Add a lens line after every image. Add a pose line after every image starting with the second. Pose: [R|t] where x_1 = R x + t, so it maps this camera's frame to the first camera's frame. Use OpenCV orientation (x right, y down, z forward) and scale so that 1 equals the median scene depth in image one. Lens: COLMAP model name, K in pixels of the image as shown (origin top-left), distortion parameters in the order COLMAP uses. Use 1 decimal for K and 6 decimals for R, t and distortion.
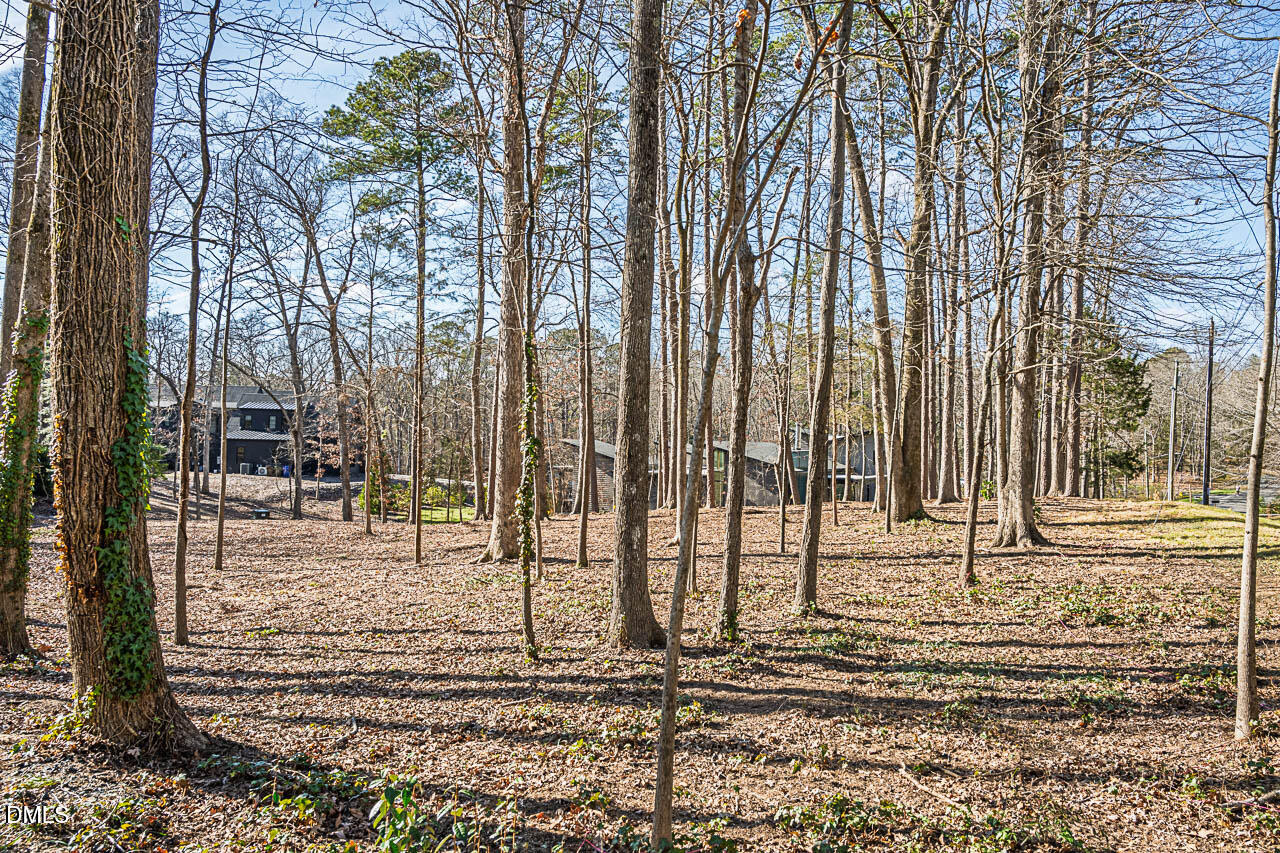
lens RADIAL K [[897.0, 0, 640.6], [0, 897.0, 428.5], [0, 0, 1]] dist [0.012324, 0.001419]
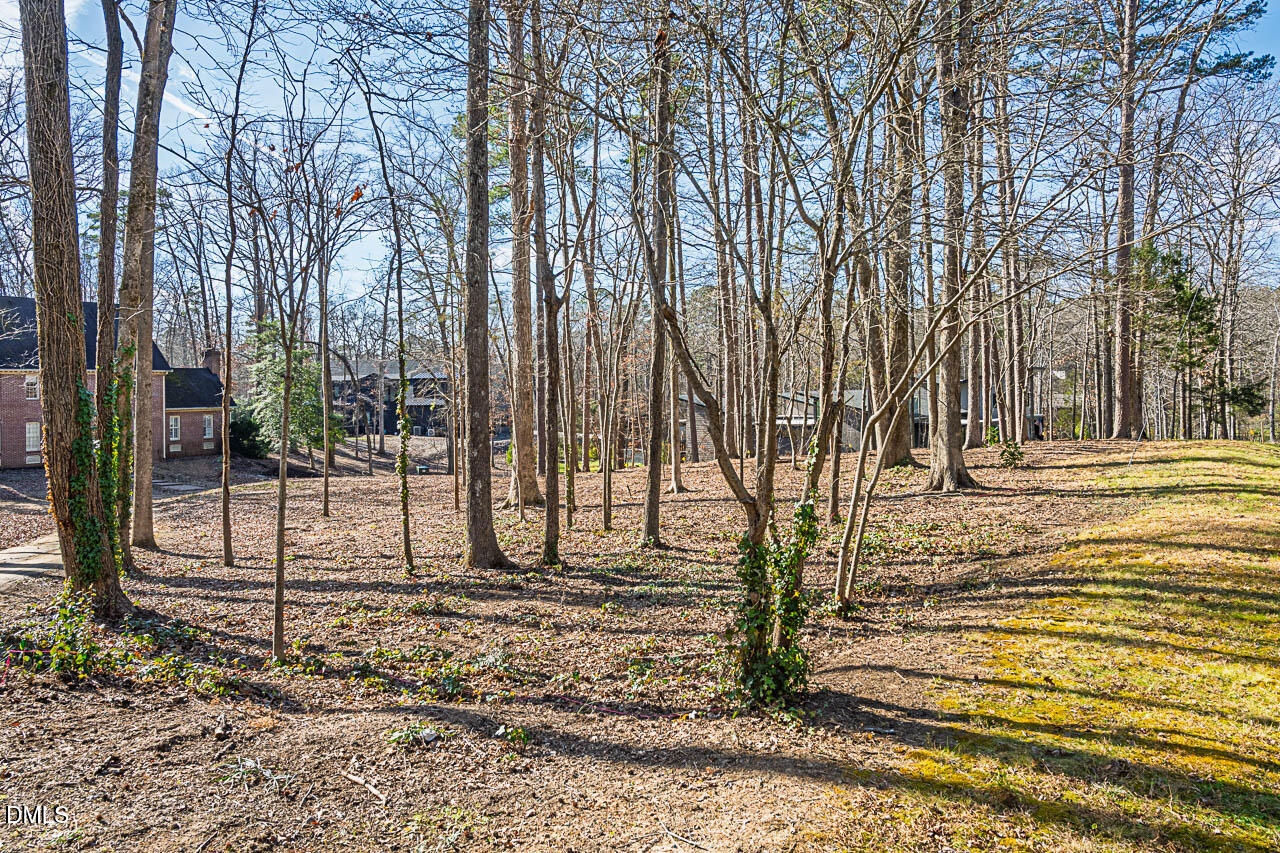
lens RADIAL K [[908.4, 0, 639.2], [0, 908.4, 426.1], [0, 0, 1]] dist [-0.006421, -0.001589]
pose [[0.965312, -0.031249, -0.259224, 0.170948], [0.045653, 0.997719, 0.049735, -0.009001], [0.257078, -0.059844, 0.964536, -0.076650]]
